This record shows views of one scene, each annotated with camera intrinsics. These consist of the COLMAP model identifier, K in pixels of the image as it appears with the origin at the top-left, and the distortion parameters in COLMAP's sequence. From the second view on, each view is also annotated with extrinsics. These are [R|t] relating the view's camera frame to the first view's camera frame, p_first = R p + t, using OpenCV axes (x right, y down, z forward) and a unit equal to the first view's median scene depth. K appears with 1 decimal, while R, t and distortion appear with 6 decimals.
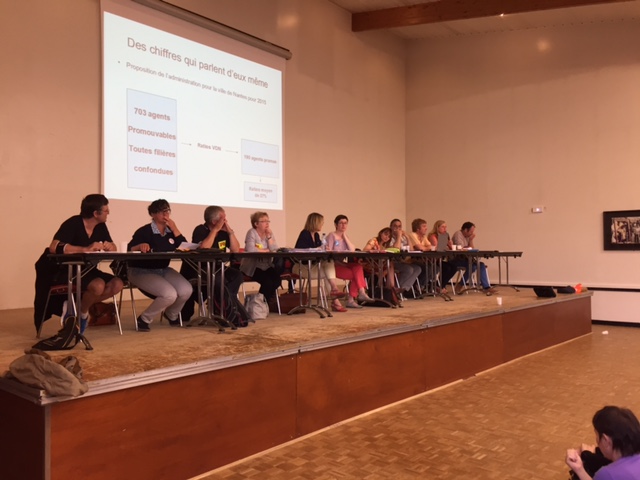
lens RADIAL K [[531.4, 0, 321.2], [0, 531.4, 239.4], [0, 0, 1]] dist [0.016197, -0.021086]
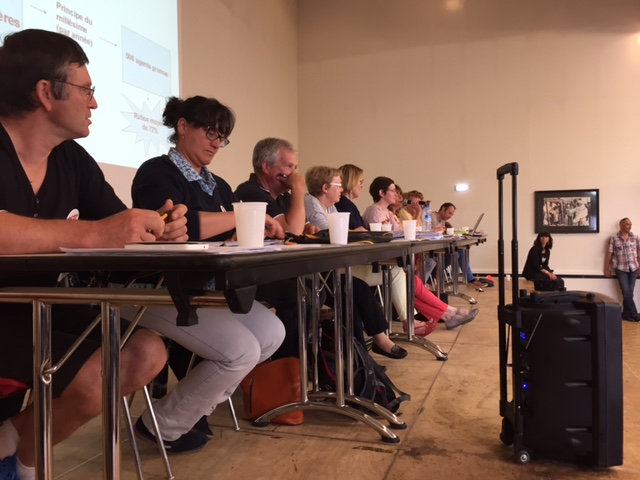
lens RADIAL K [[531.4, 0, 320.0], [0, 531.4, 241.3], [0, 0, 1]] dist [0.016197, -0.021086]
pose [[0.918625, -0.011517, 0.394962, -0.198292], [-0.000894, 0.999512, 0.031225, 0.007300], [-0.395129, -0.029037, 0.918167, 0.347553]]
